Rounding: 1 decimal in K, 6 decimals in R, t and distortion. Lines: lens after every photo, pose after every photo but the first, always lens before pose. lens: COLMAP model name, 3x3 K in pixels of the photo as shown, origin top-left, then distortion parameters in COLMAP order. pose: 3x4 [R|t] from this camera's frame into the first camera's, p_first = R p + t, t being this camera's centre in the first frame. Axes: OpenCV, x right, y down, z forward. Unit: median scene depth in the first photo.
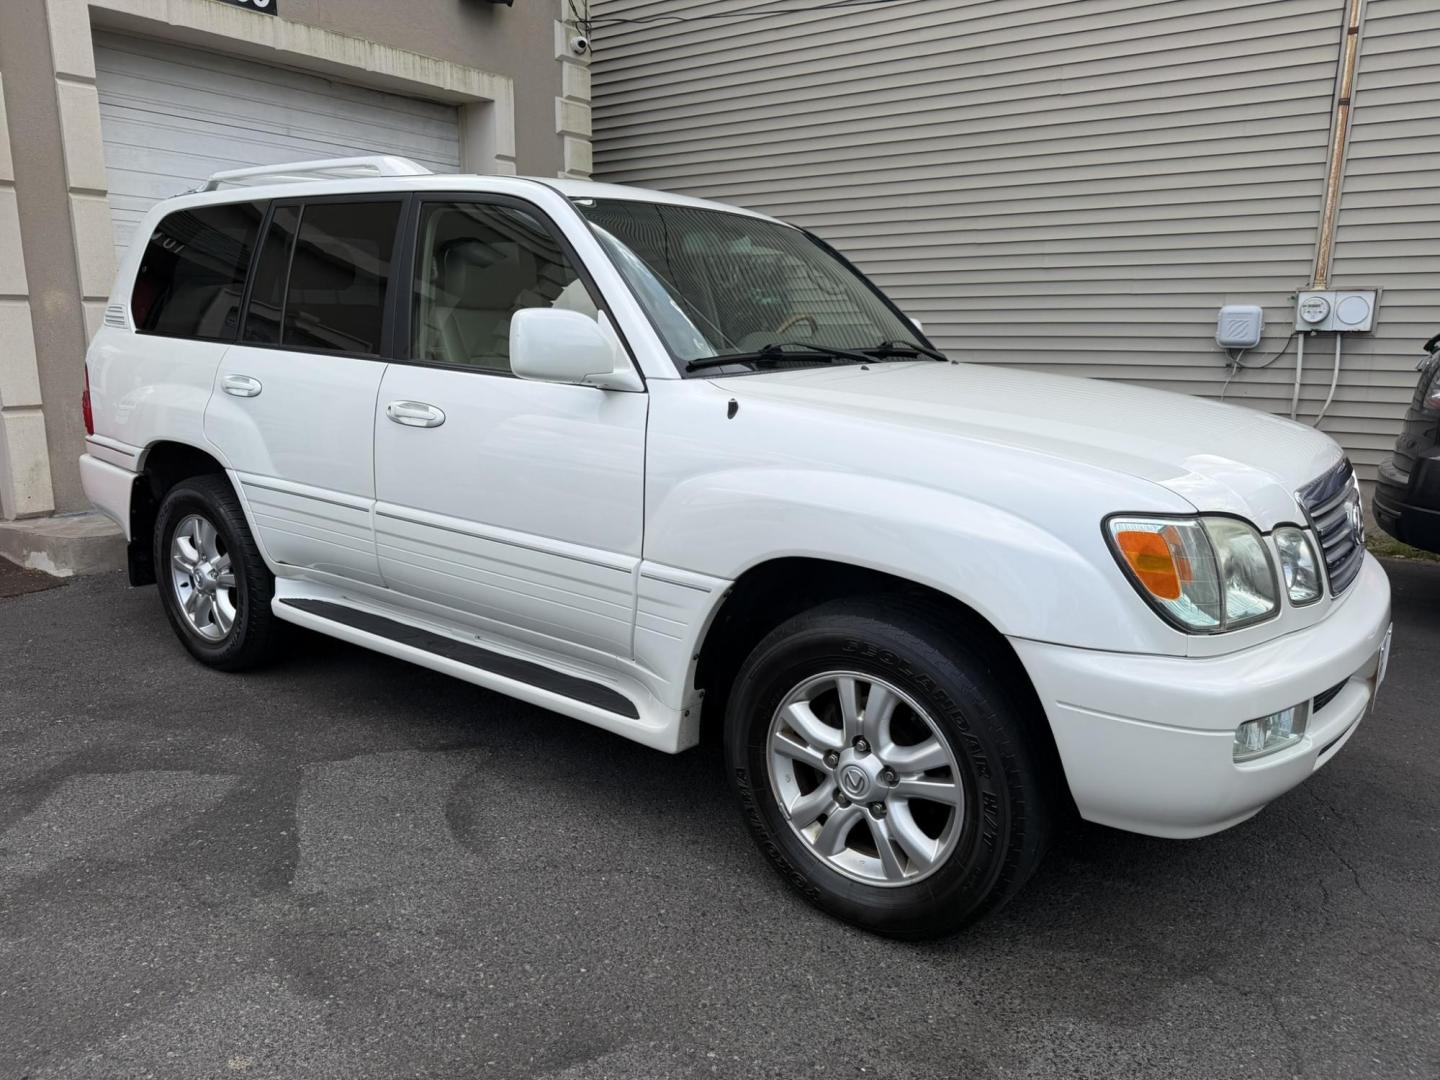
lens RADIAL K [[1028.5, 0, 709.7], [0, 1028.5, 544.5], [0, 0, 1]] dist [0.021067, -0.031432]
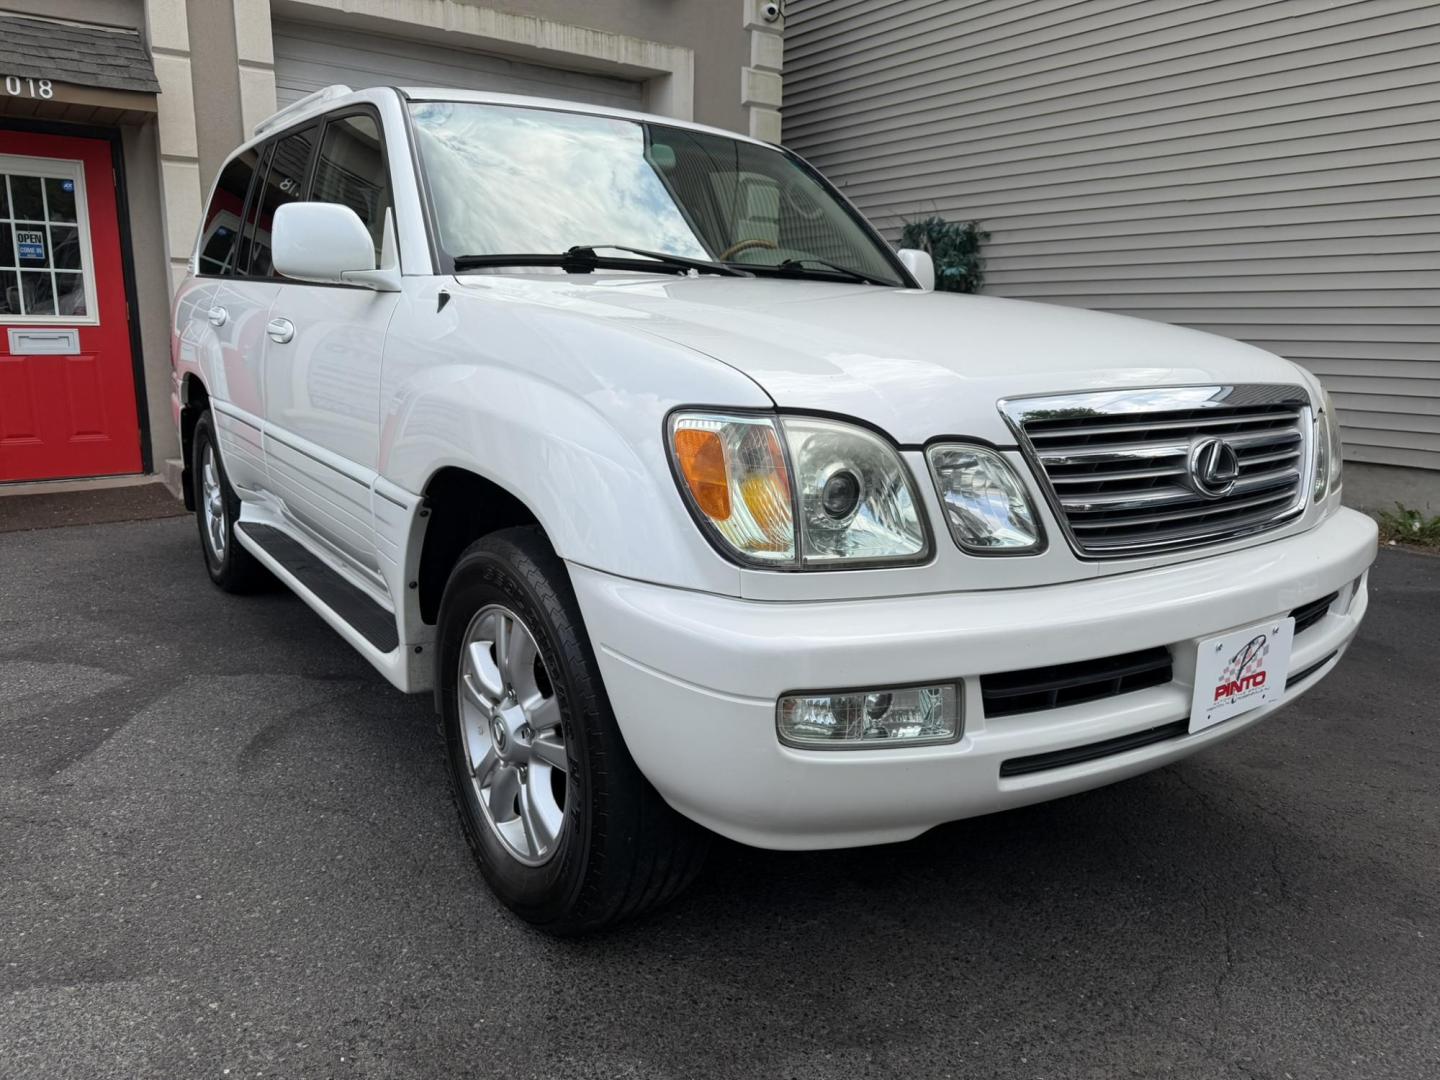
lens RADIAL K [[1028.5, 0, 708.5], [0, 1028.5, 539.6], [0, 0, 1]] dist [0.021067, -0.031432]
pose [[0.950336, 0.068500, -0.303595, 0.381699], [-0.071264, 0.997456, 0.001980, 0.038234], [0.302958, 0.019754, 0.952799, 0.165584]]
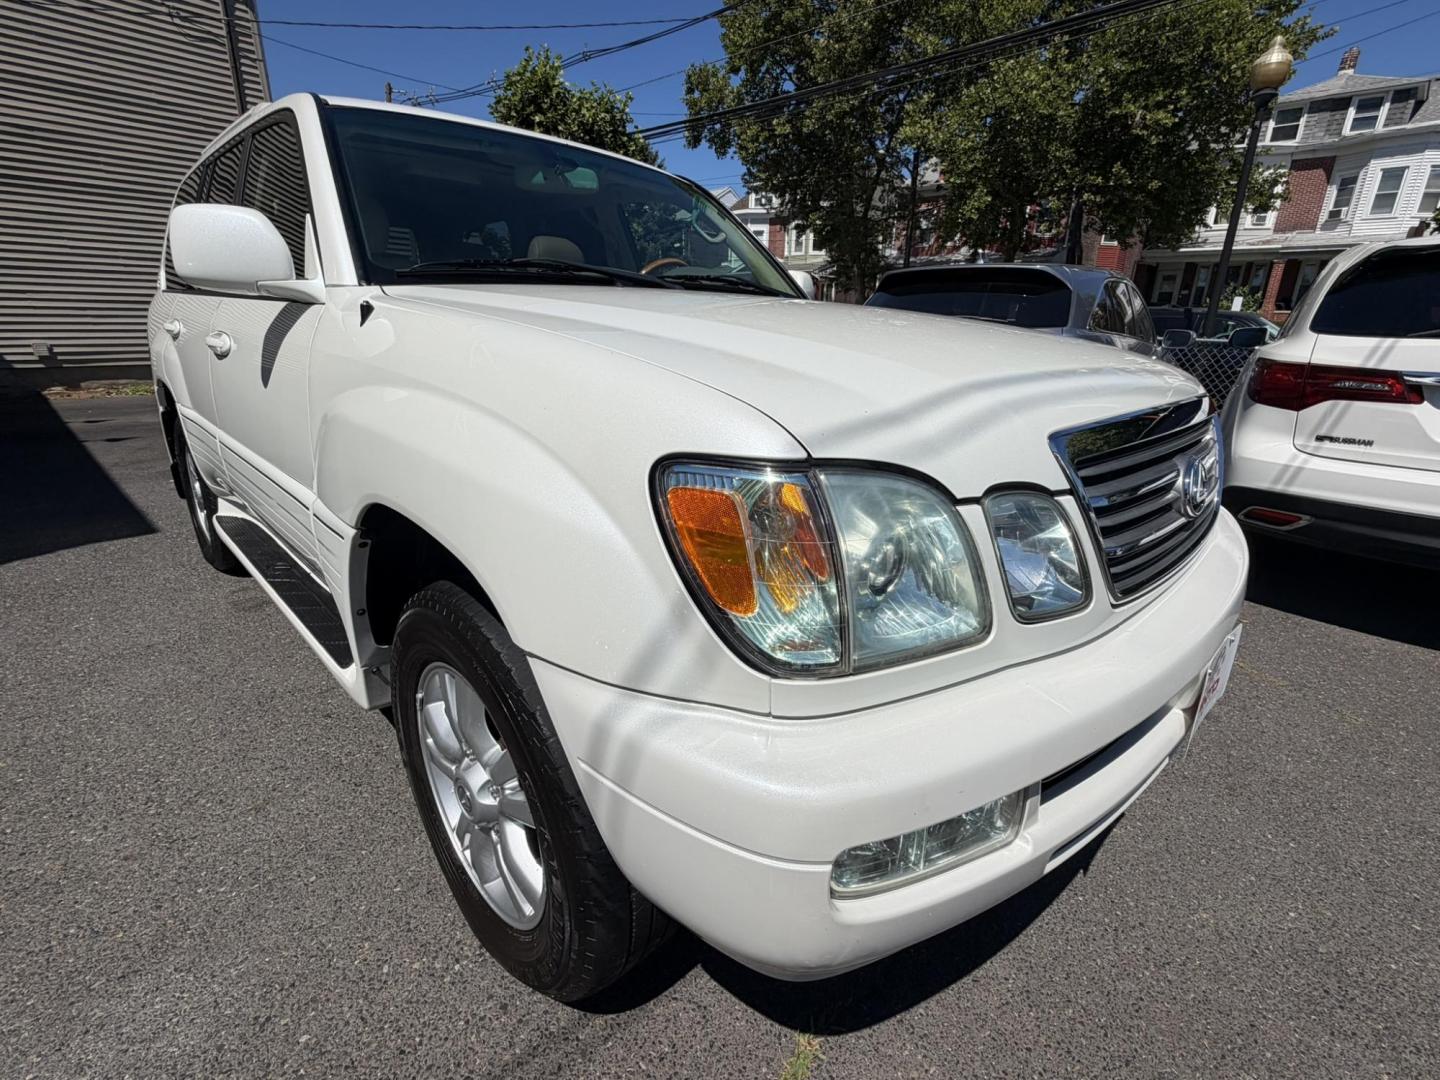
lens RADIAL K [[660.9, 0, 717.3], [0, 660.9, 536.8], [0, 0, 1]] dist [0.007951, -0.002846]
pose [[0.988015, 0.047704, -0.146803, 0.277515], [-0.034645, 0.995316, 0.090258, -0.011800], [0.150421, -0.084090, 0.985039, 0.373711]]
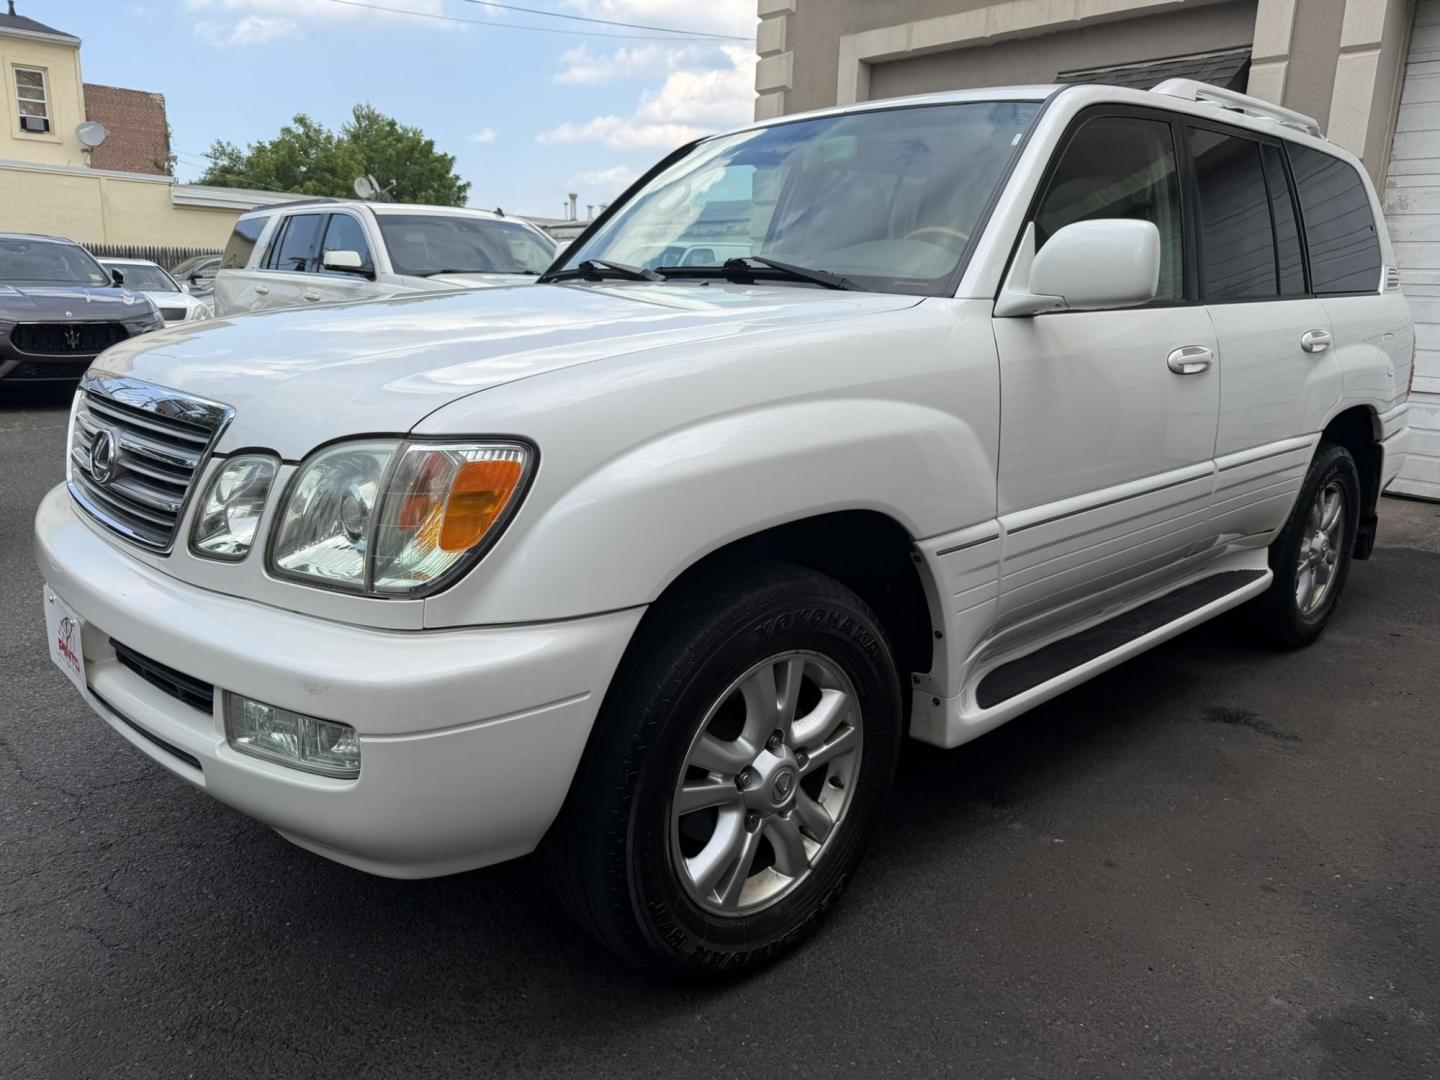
lens RADIAL K [[1028.5, 0, 724.9], [0, 1028.5, 544.5], [0, 0, 1]] dist [0.021067, -0.031432]
pose [[-0.179710, 0.211865, -0.960634, 0.945886], [-0.233043, 0.939565, 0.250814, -0.186719], [0.955717, 0.268943, -0.119476, 1.136657]]
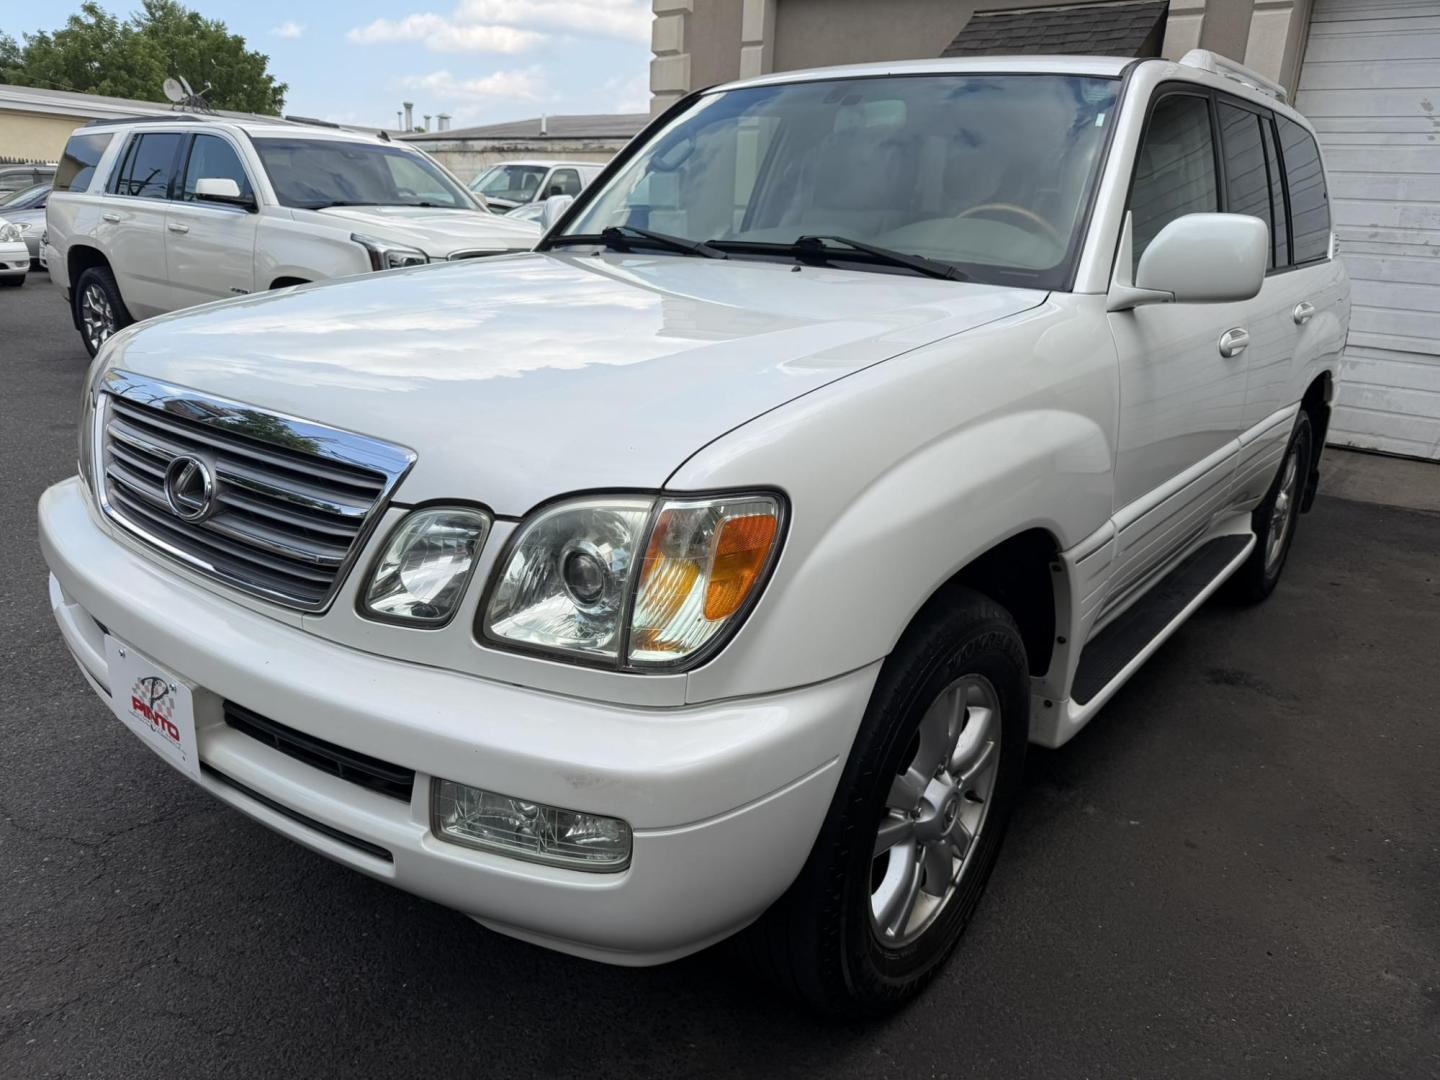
lens RADIAL K [[1028.5, 0, 723.8], [0, 1028.5, 544.8], [0, 0, 1]] dist [0.021067, -0.031432]
pose [[-0.028904, 0.284379, -0.958276, 0.917649], [-0.251325, 0.925812, 0.282326, -0.185865], [0.967471, 0.248999, 0.044712, 0.961099]]
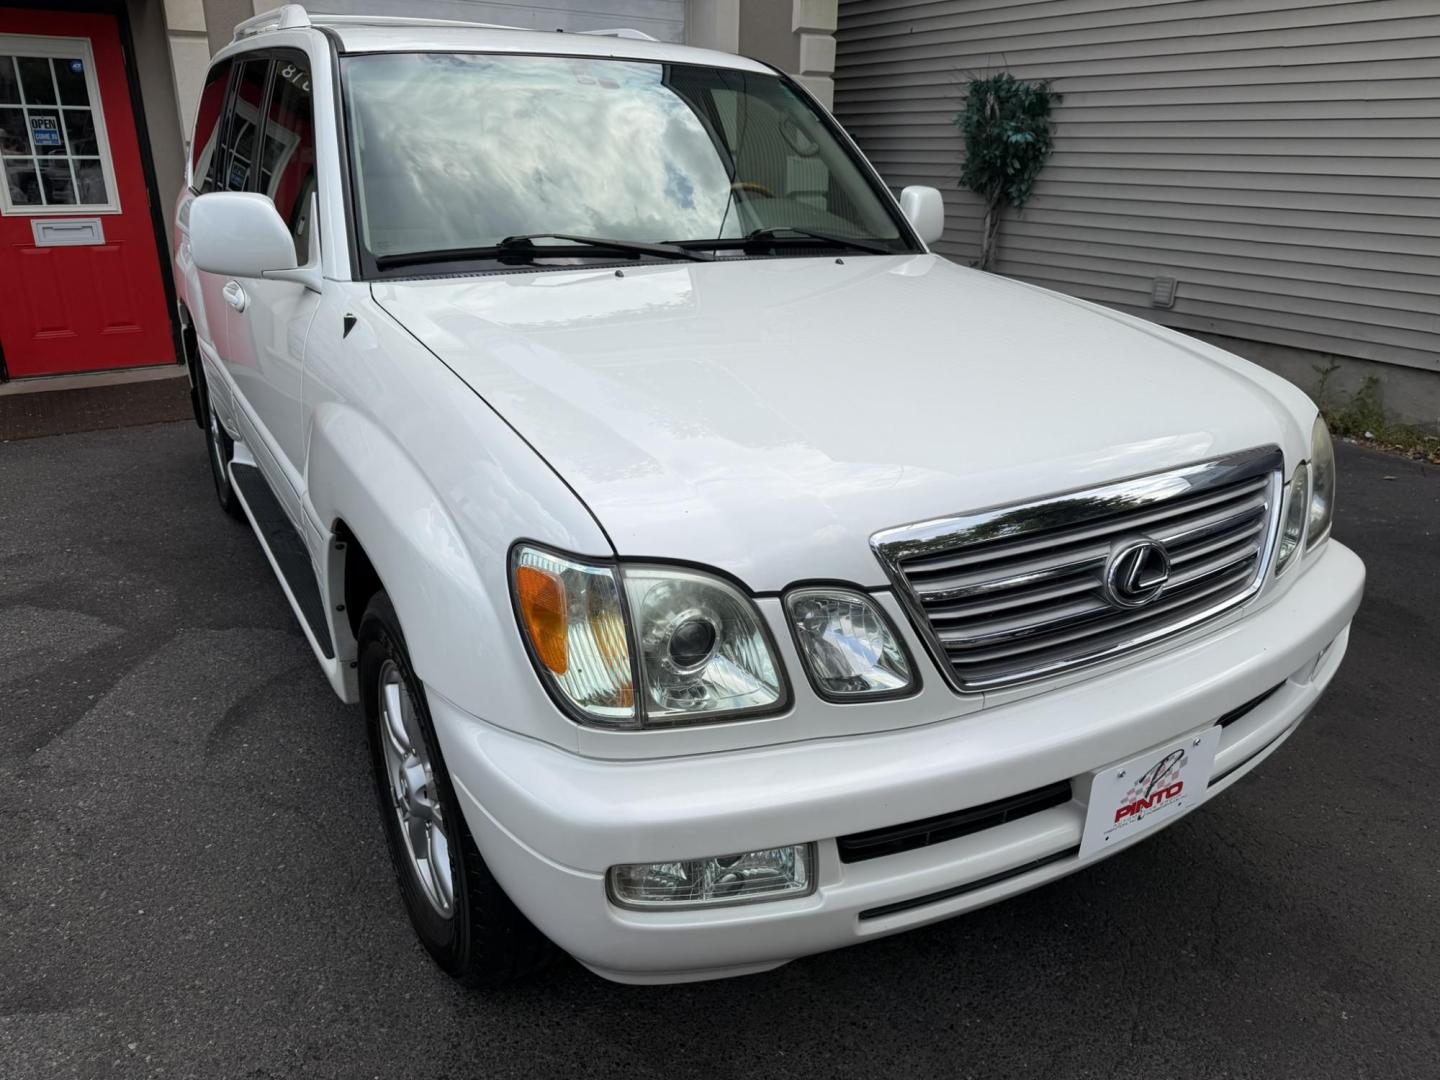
lens RADIAL K [[1028.5, 0, 715.0], [0, 1028.5, 539.0], [0, 0, 1]] dist [0.021067, -0.031432]
pose [[0.925114, 0.138325, -0.353596, 0.448830], [-0.082970, 0.982418, 0.167244, -0.093809], [0.370513, -0.125382, 0.920326, 0.232692]]
